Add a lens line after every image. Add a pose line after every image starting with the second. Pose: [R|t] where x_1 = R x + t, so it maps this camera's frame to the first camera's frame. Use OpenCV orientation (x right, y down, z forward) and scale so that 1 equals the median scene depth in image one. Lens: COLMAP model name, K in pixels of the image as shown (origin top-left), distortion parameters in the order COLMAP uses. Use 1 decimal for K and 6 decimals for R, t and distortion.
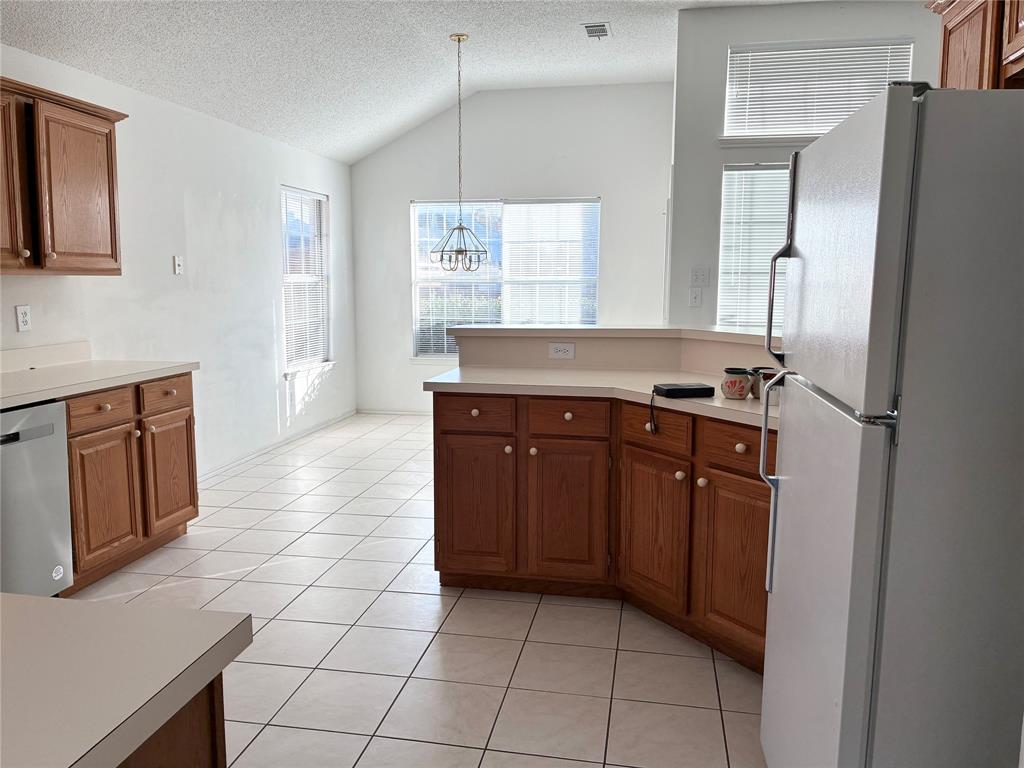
lens RADIAL K [[777.8, 0, 509.1], [0, 777.8, 383.3], [0, 0, 1]] dist [0.013166, -0.019833]
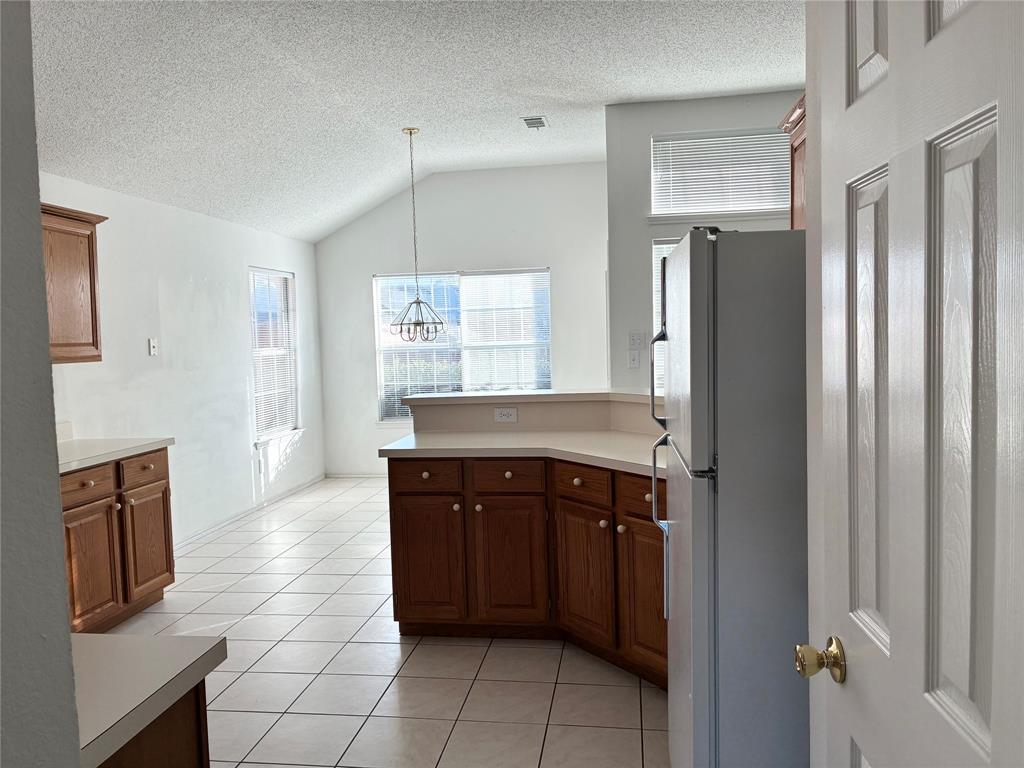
lens RADIAL K [[777.8, 0, 510.1], [0, 777.8, 383.5], [0, 0, 1]] dist [0.013166, -0.019833]
pose [[0.998744, -0.035840, 0.034999, 0.036628], [0.038240, 0.996778, -0.070513, -0.008676], [-0.032359, 0.071762, 0.996897, -0.110614]]
